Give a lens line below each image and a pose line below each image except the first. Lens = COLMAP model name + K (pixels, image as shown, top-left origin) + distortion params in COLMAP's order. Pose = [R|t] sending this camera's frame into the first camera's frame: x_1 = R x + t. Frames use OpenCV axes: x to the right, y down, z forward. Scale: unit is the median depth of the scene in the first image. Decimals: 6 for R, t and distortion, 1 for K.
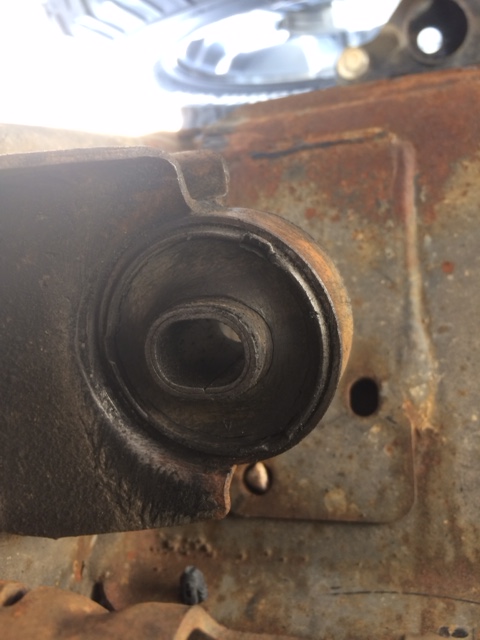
lens RADIAL K [[577.3, 0, 244.7], [0, 577.3, 321.0], [0, 0, 1]] dist [0.052222, -0.127772]
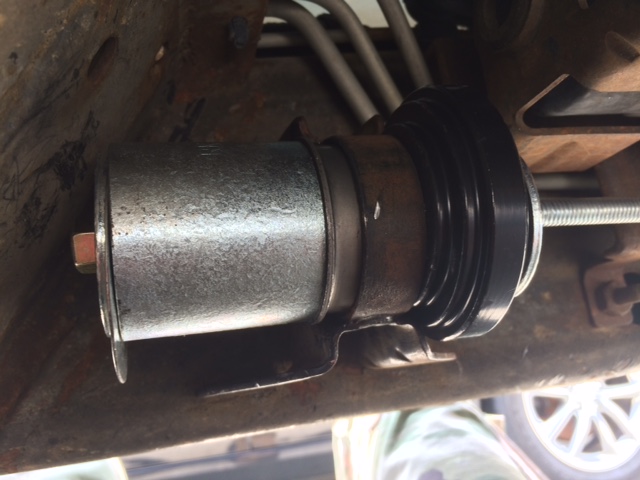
lens RADIAL K [[577.3, 0, 320.2], [0, 577.3, 241.5], [0, 0, 1]] dist [0.052222, -0.127772]
pose [[-0.070318, -0.346265, -0.935498, 0.854205], [0.099869, -0.935551, 0.338778, -0.331622], [-0.992513, -0.069605, 0.100367, 0.670975]]
